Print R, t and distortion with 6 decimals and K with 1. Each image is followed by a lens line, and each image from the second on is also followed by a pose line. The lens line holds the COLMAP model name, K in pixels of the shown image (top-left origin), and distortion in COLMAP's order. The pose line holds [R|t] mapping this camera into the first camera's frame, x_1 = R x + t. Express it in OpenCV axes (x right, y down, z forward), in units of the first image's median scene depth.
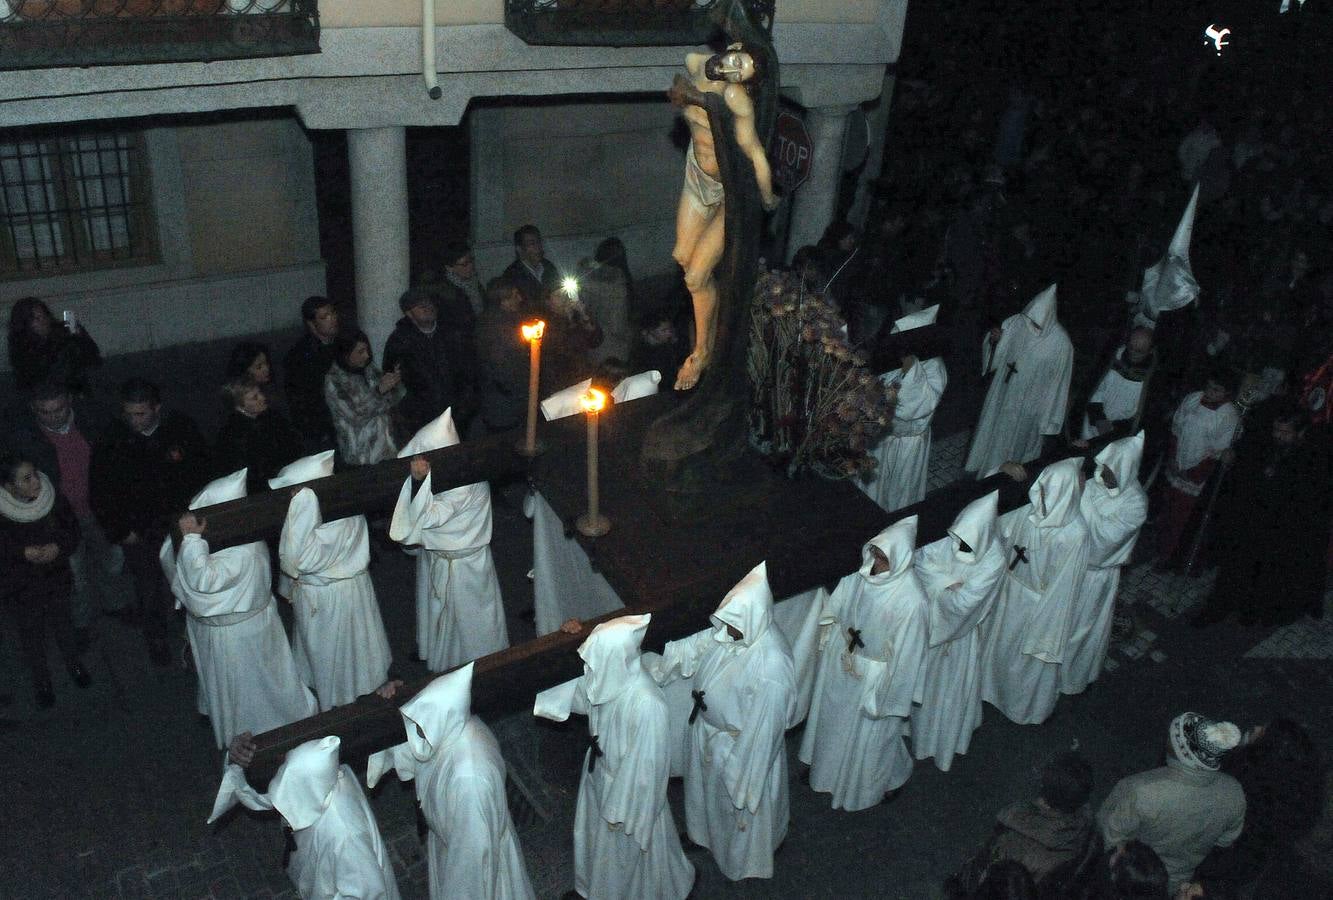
lens RADIAL K [[1133.2, 0, 623.3], [0, 1133.2, 451.7], [0, 0, 1]] dist [-0.038982, -0.001745]
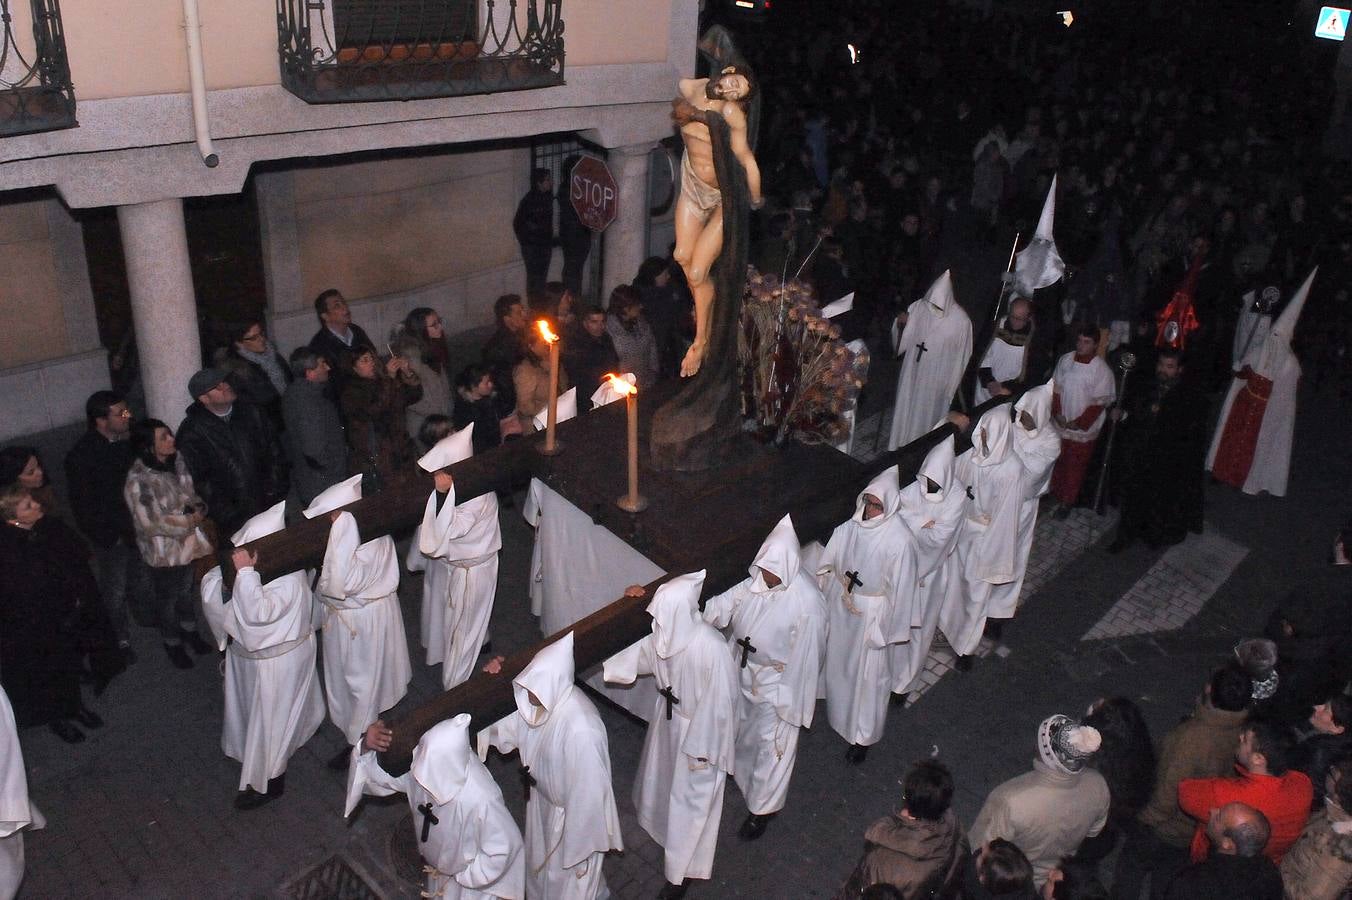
lens RADIAL K [[1169.5, 0, 673.6], [0, 1169.5, 436.3], [0, 0, 1]] dist [-0.006936, -0.040168]
pose [[0.971424, -0.120051, 0.204753, -0.191177], [0.132001, 0.990196, -0.045688, 0.051131], [-0.197261, 0.071410, 0.977747, -0.117708]]
